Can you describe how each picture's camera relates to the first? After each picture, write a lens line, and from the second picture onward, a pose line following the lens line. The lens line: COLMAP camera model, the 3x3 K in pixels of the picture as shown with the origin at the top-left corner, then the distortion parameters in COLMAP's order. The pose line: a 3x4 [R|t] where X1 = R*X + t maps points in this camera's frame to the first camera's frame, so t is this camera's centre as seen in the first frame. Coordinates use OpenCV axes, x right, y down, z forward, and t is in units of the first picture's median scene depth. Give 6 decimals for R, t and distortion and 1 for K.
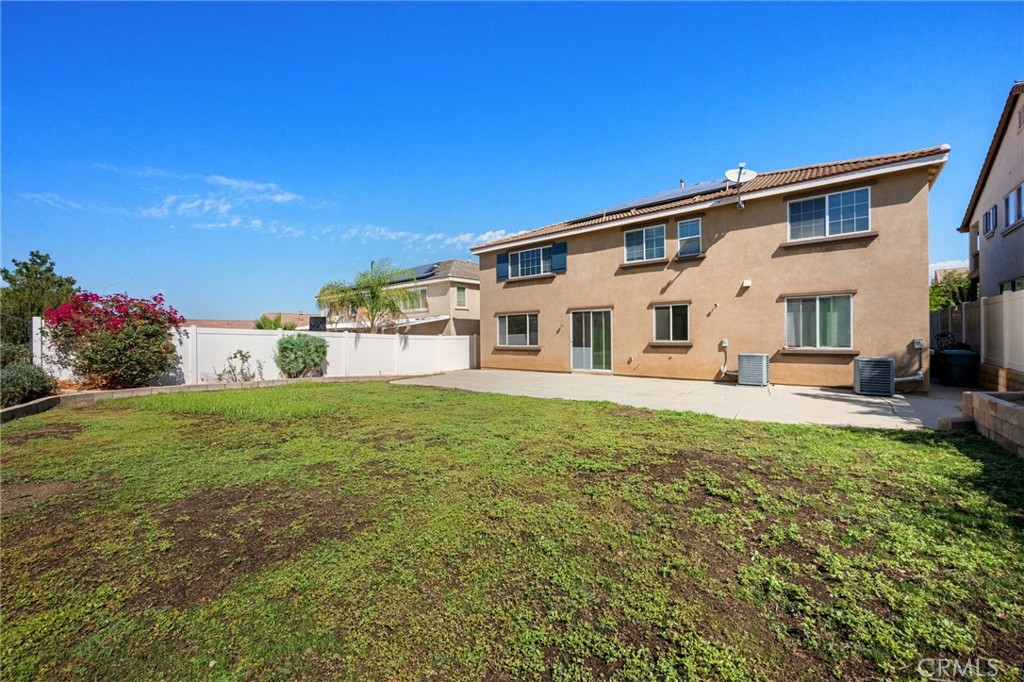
lens RADIAL K [[396.6, 0, 514.8], [0, 396.6, 337.9], [0, 0, 1]] dist [0.006135, -0.000663]
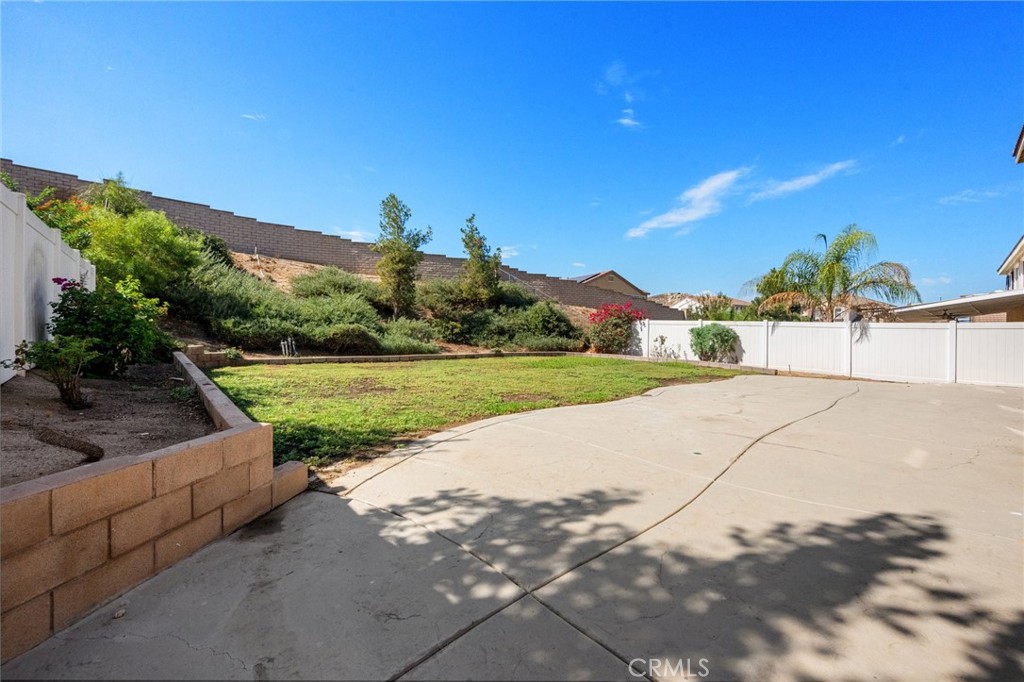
lens RADIAL K [[396.6, 0, 514.4], [0, 396.6, 337.6], [0, 0, 1]] dist [0.006135, -0.000663]
pose [[-0.177478, 0.017376, -0.983971, 0.692115], [-0.004830, 0.999817, 0.018527, 0.013415], [0.984113, 0.008041, -0.177362, 0.661744]]
